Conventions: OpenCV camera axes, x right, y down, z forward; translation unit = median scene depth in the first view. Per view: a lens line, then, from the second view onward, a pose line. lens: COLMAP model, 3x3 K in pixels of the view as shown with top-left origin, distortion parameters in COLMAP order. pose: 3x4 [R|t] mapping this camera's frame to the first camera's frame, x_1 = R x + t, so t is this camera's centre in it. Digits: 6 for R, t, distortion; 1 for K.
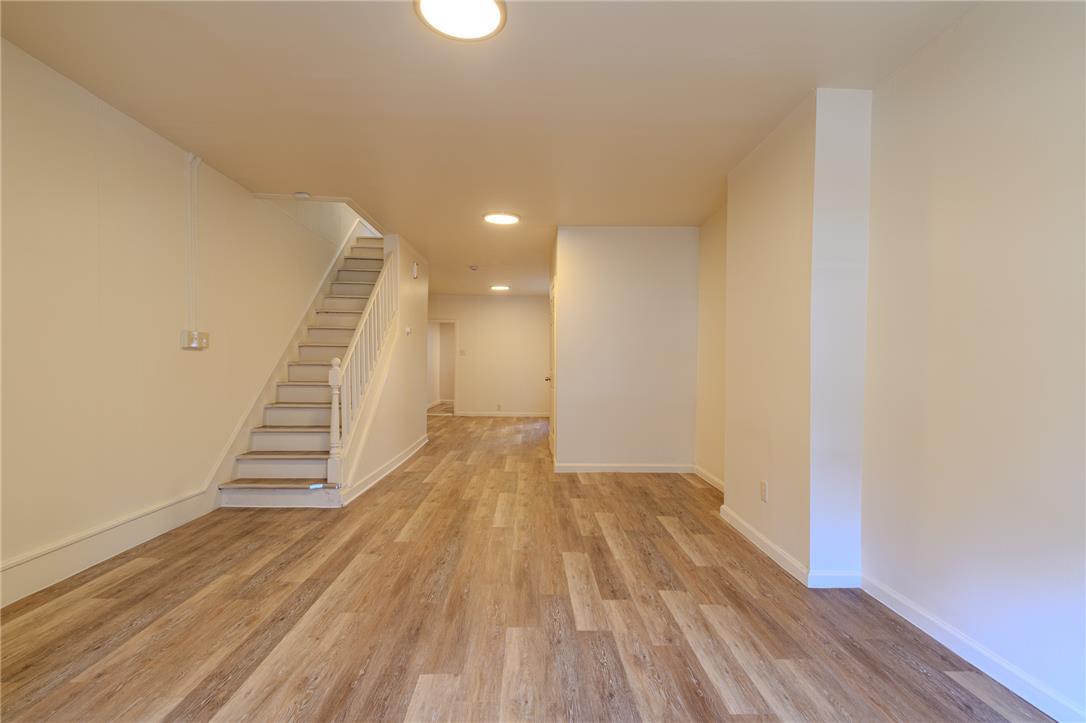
lens RADIAL K [[501.4, 0, 538.3], [0, 501.4, 365.2], [0, 0, 1]] dist [0.004931, -0.002362]
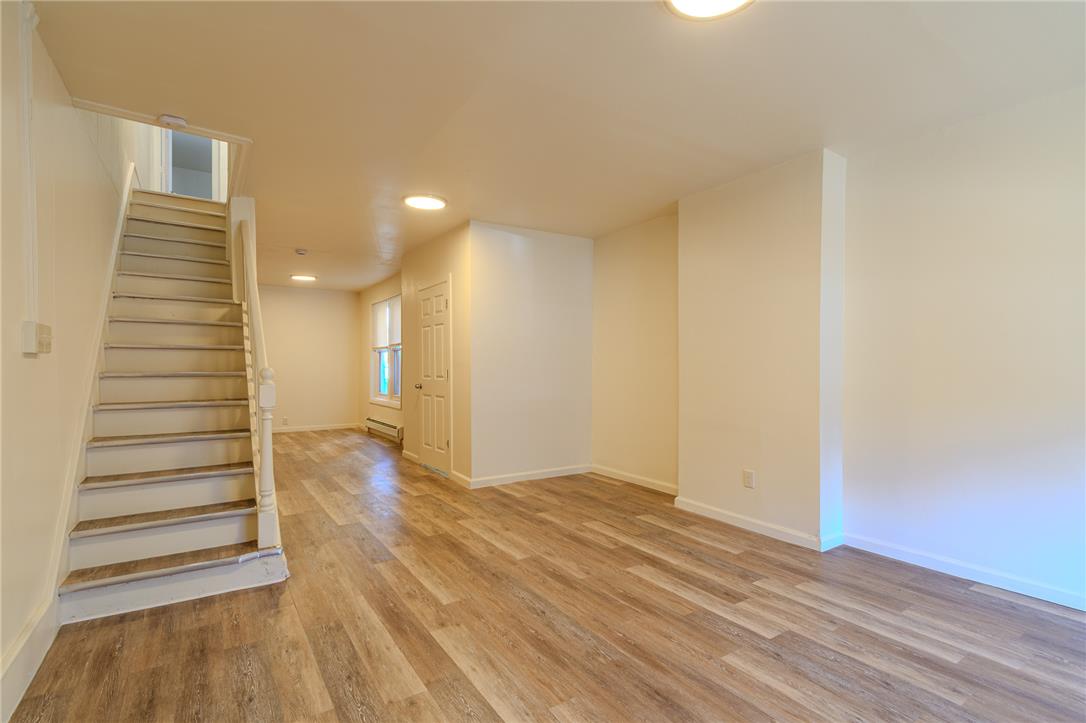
lens RADIAL K [[501.4, 0, 550.4], [0, 501.4, 365.4], [0, 0, 1]] dist [0.004931, -0.002362]
pose [[0.848528, -0.007606, 0.529096, -0.519737], [0.008767, 0.999962, 0.000315, -0.016872], [-0.529078, 0.004372, 0.848562, 0.233004]]
